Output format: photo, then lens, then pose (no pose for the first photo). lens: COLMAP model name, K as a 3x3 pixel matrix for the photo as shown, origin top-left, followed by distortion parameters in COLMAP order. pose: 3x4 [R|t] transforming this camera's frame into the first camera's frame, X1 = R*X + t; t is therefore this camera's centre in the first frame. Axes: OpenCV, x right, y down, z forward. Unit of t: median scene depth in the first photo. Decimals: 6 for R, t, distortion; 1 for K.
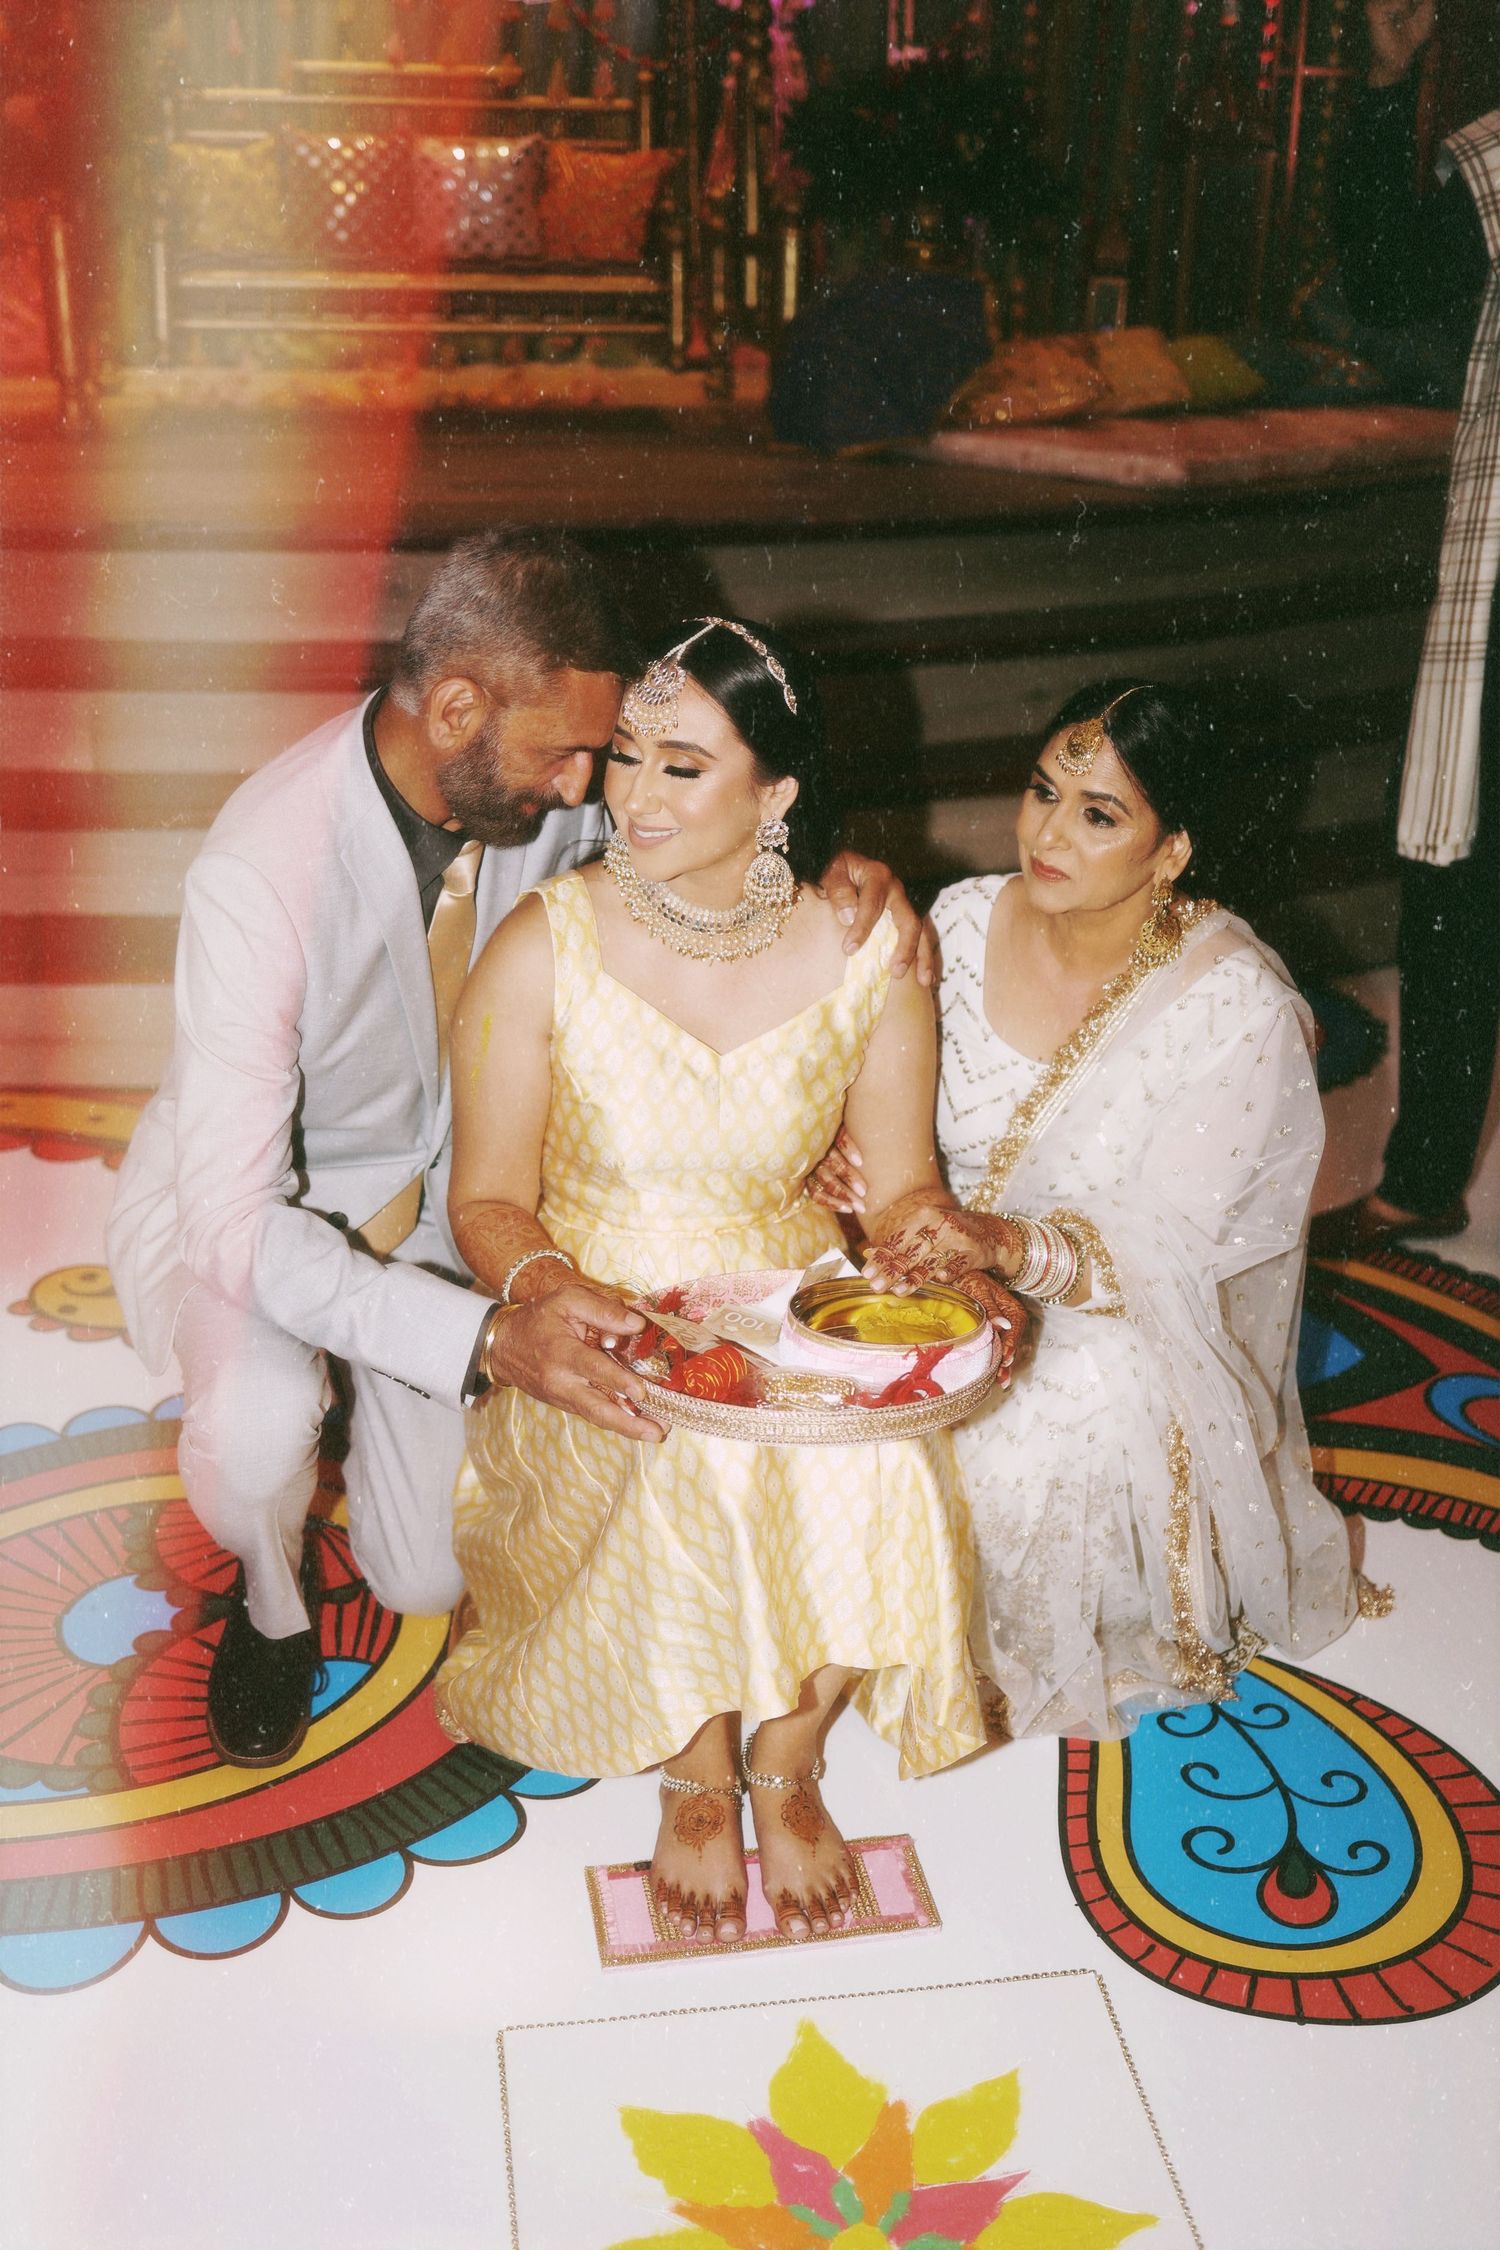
lens RADIAL K [[2329.4, 0, 758.0], [0, 2329.4, 1147.2], [0, 0, 1]] dist [-0.043716, 0.000000]
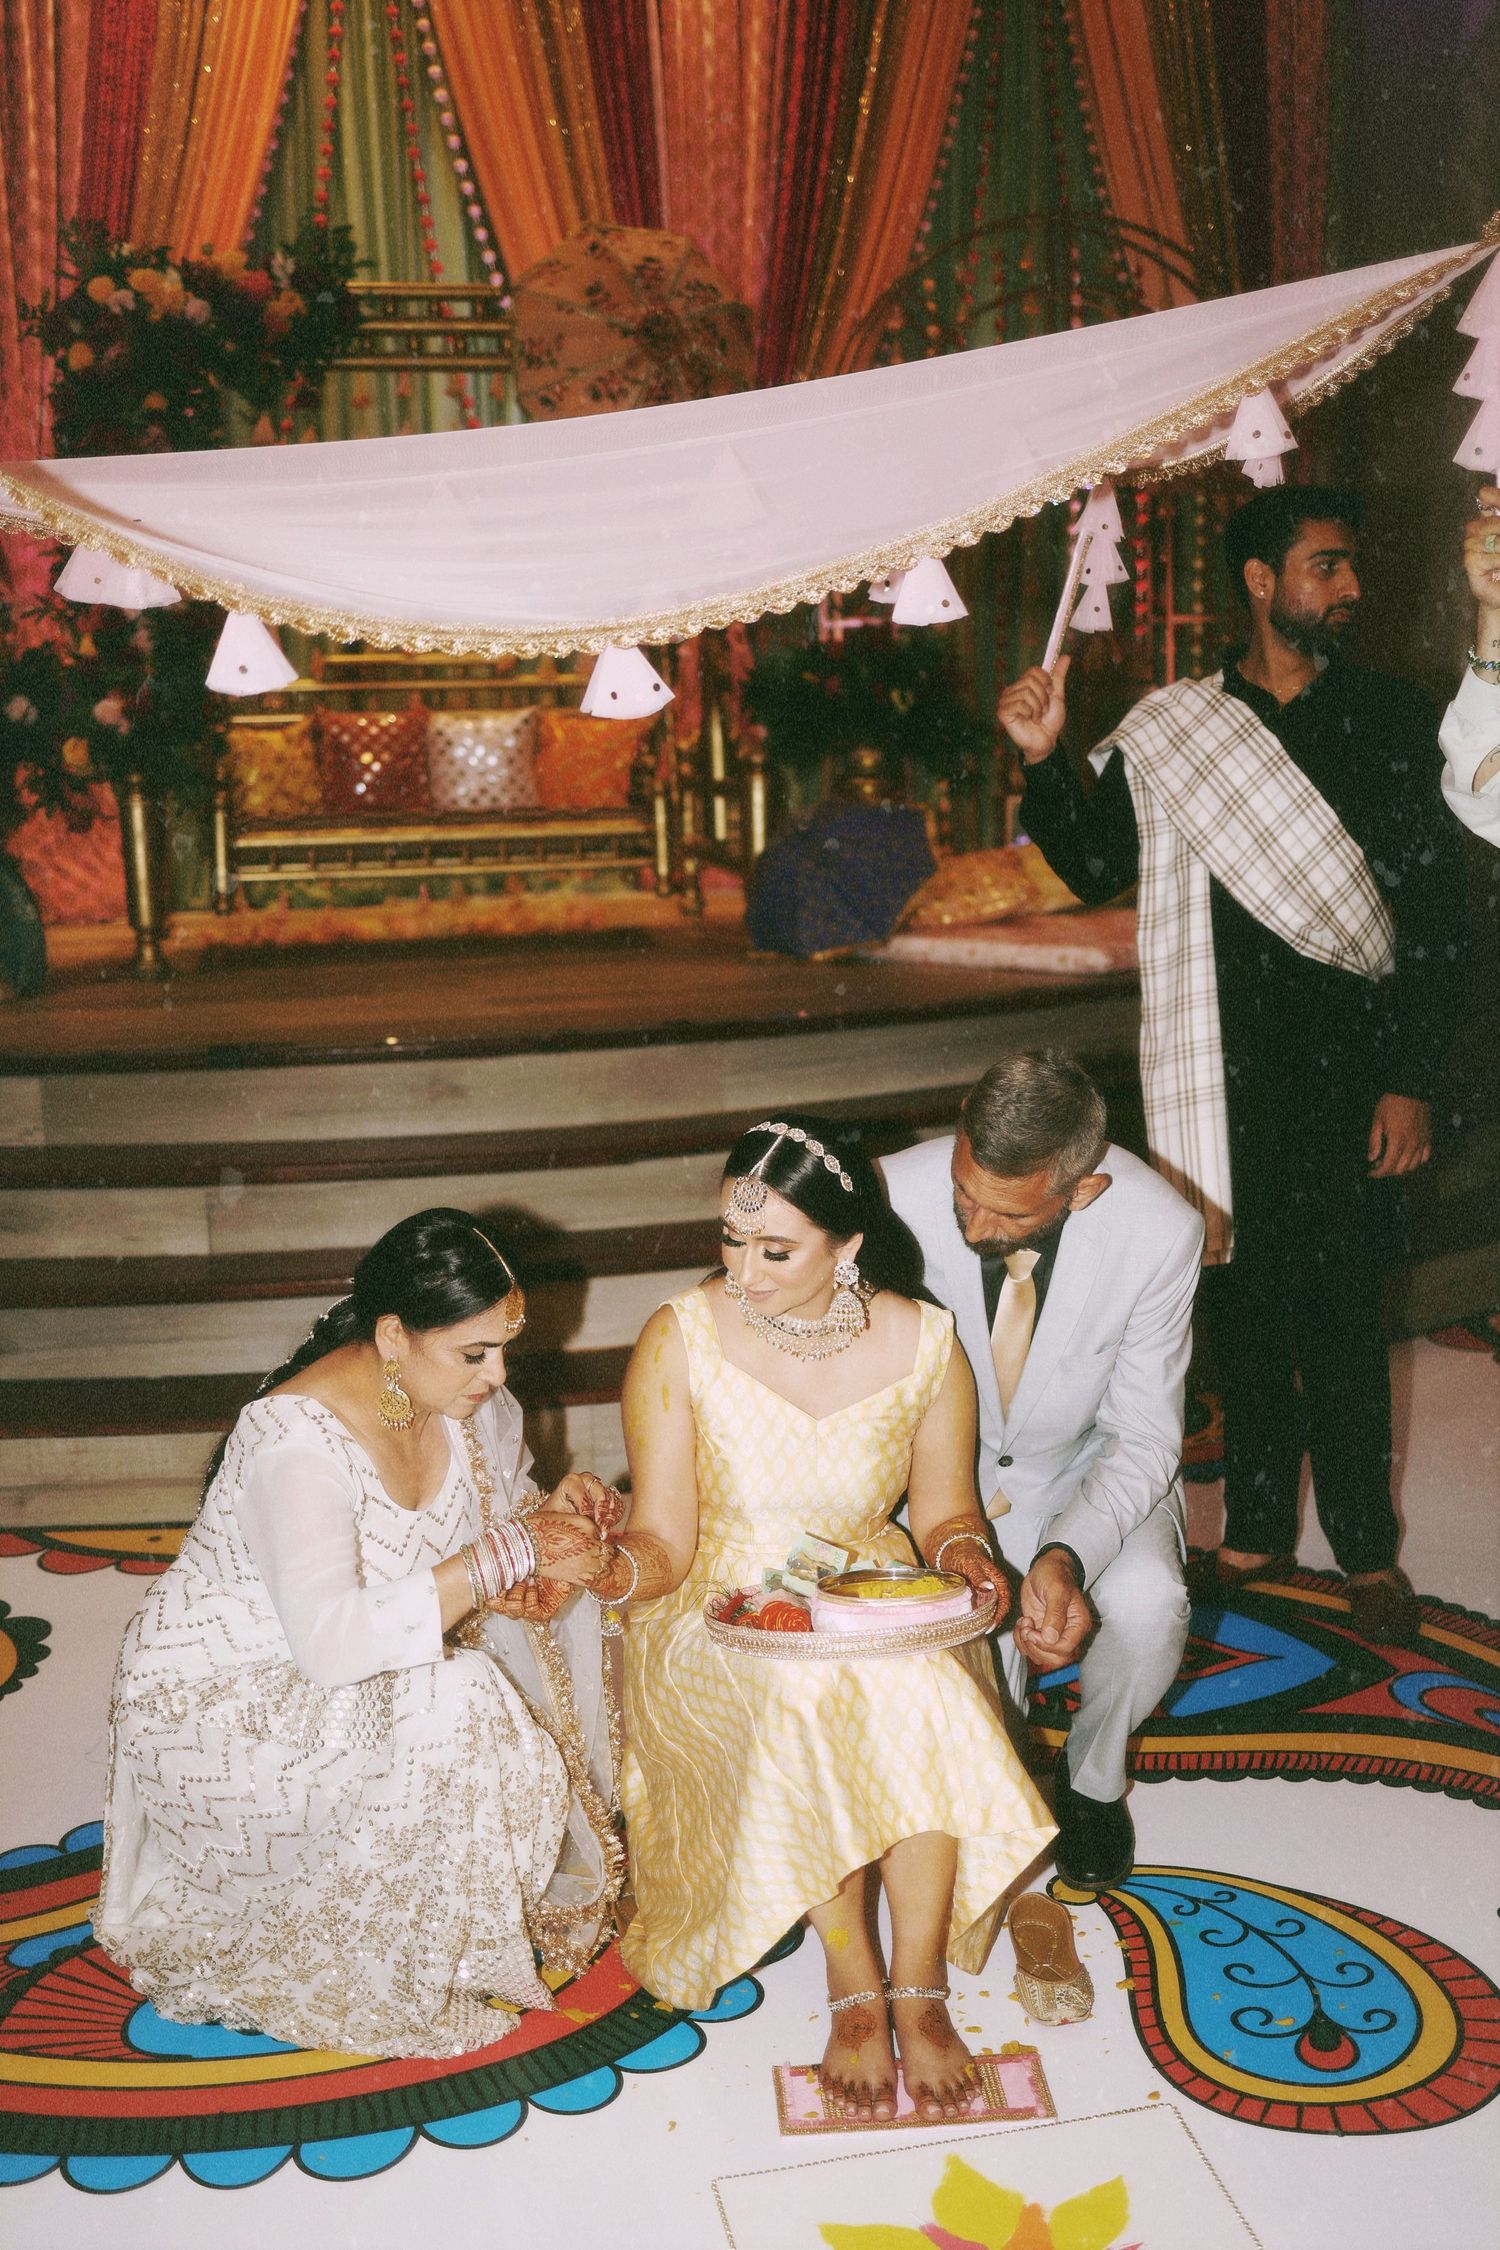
lens RADIAL K [[2329.4, 0, 757.9], [0, 2329.4, 1155.7], [0, 0, 1]] dist [-0.043716, 0.000000]
pose [[0.998056, -0.052702, 0.033256, -0.072007], [0.058345, 0.977737, -0.201560, 0.065061], [-0.021893, 0.203108, 0.978912, -0.251062]]
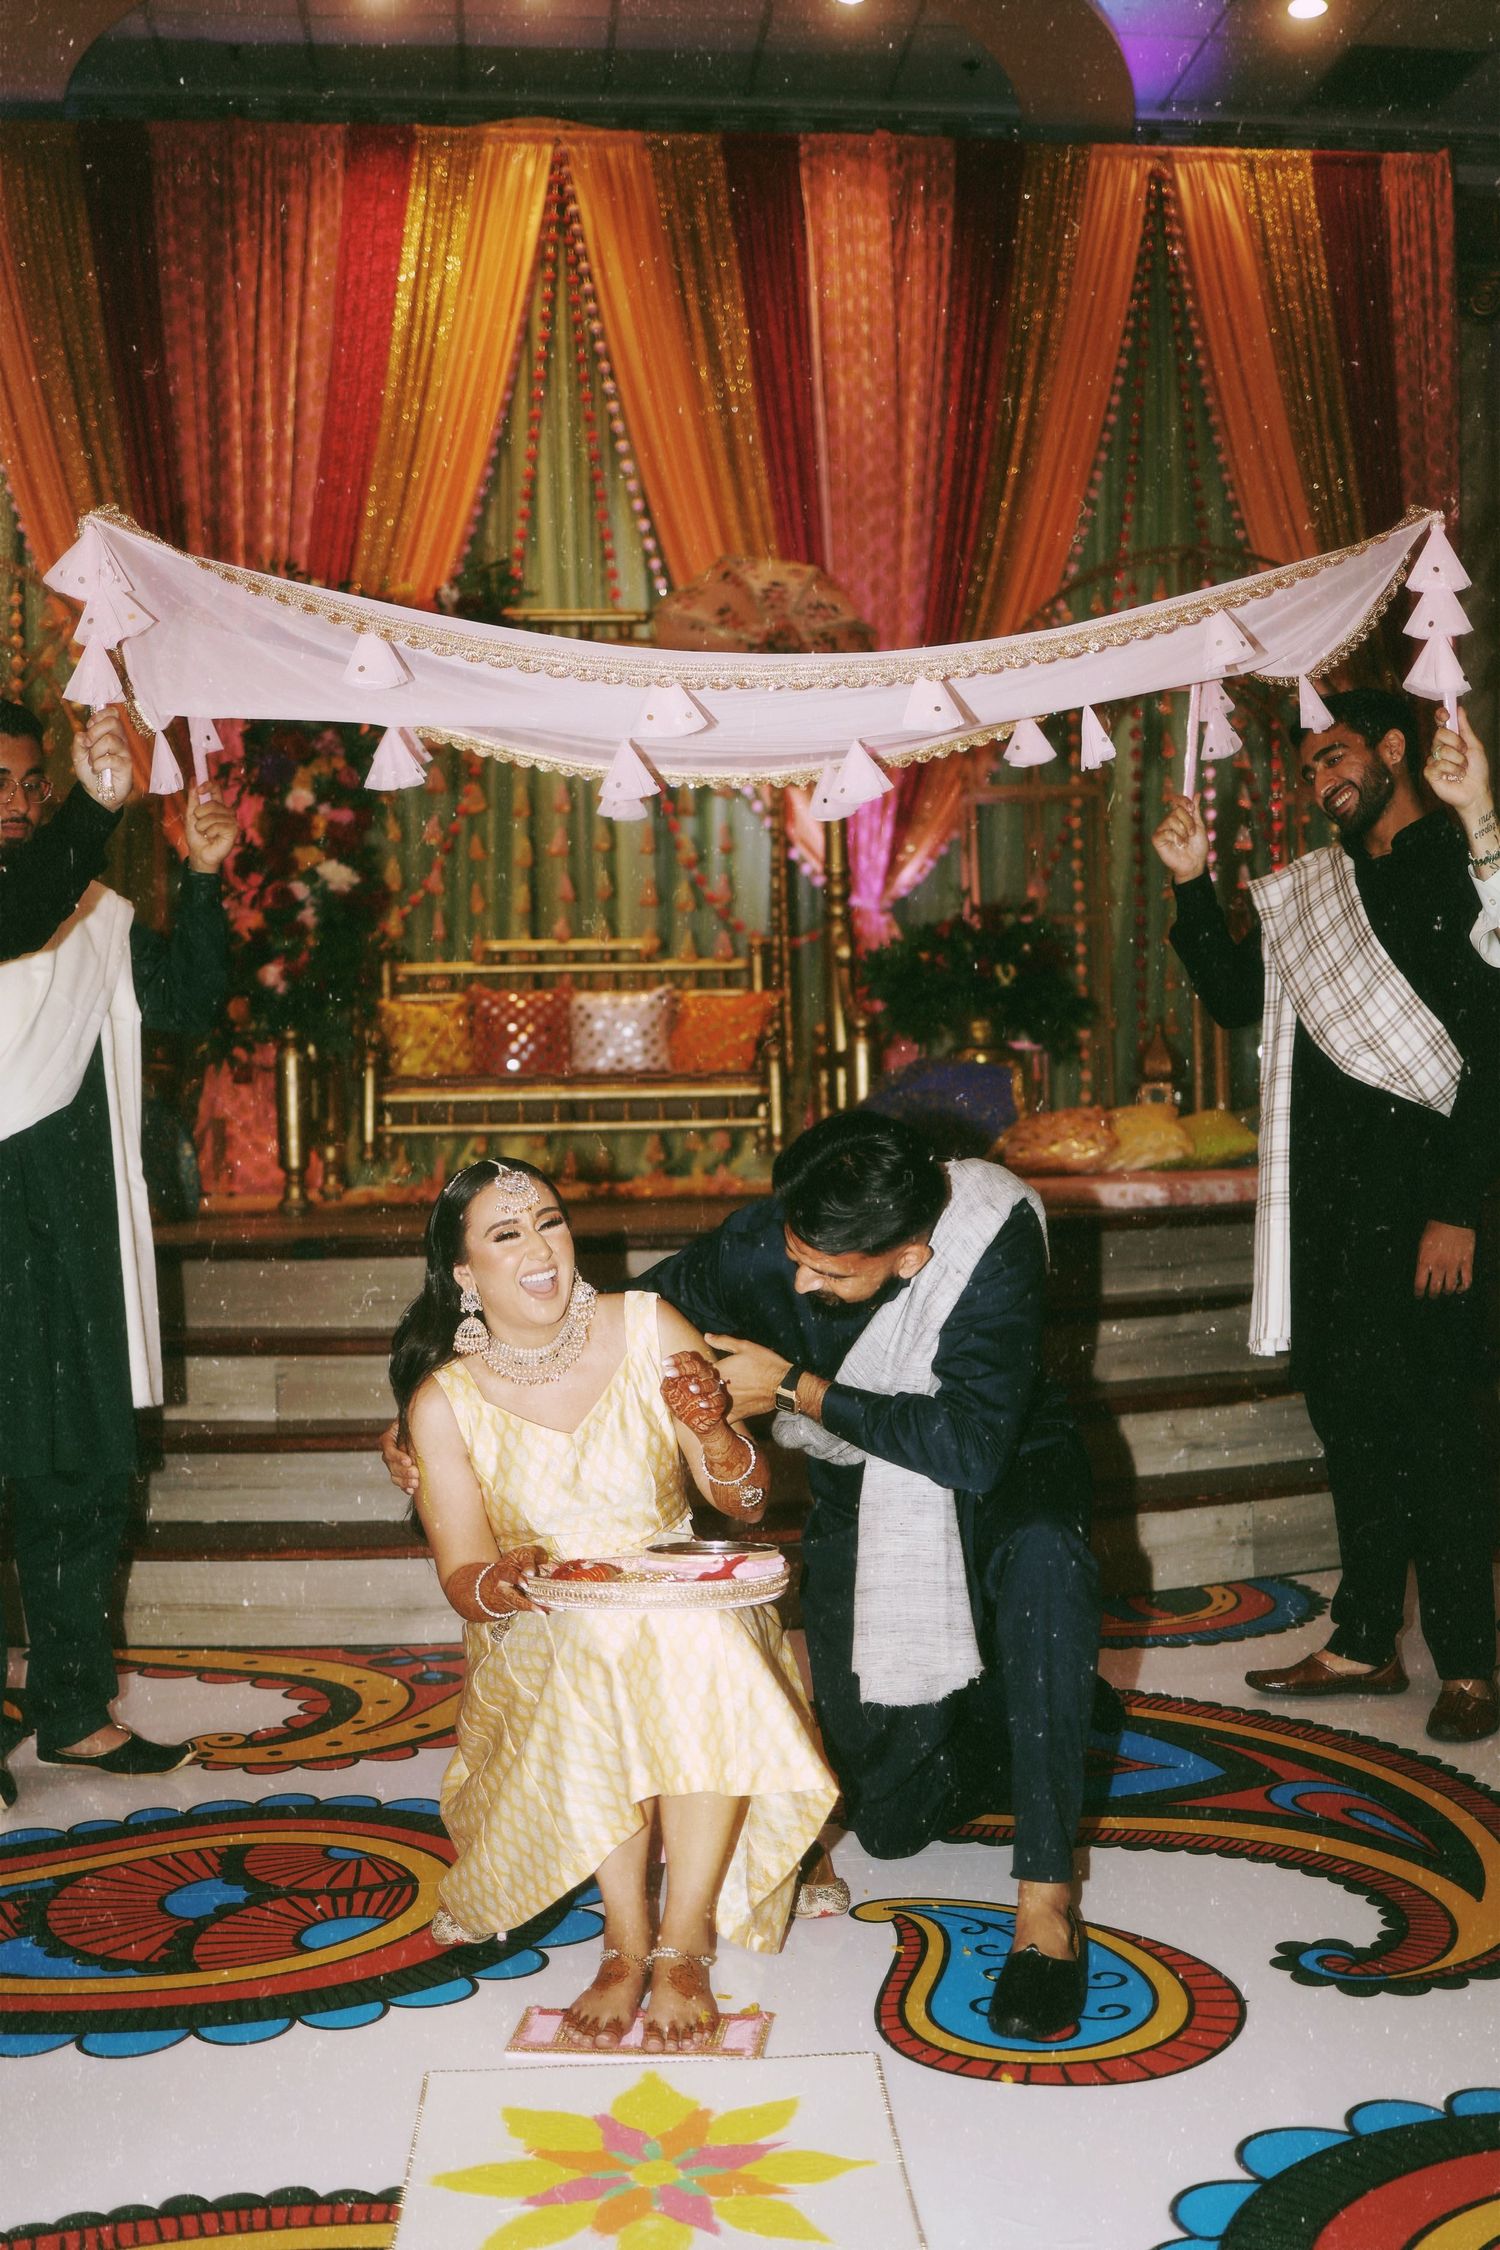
lens RADIAL K [[2329.4, 0, 750.5], [0, 2329.4, 1167.5], [0, 0, 1]] dist [-0.043716, 0.000000]
pose [[0.993694, -0.039835, -0.104809, 0.173859], [-0.001466, 0.930067, -0.367387, 0.275615], [0.112114, 0.365224, 0.924144, -0.315445]]
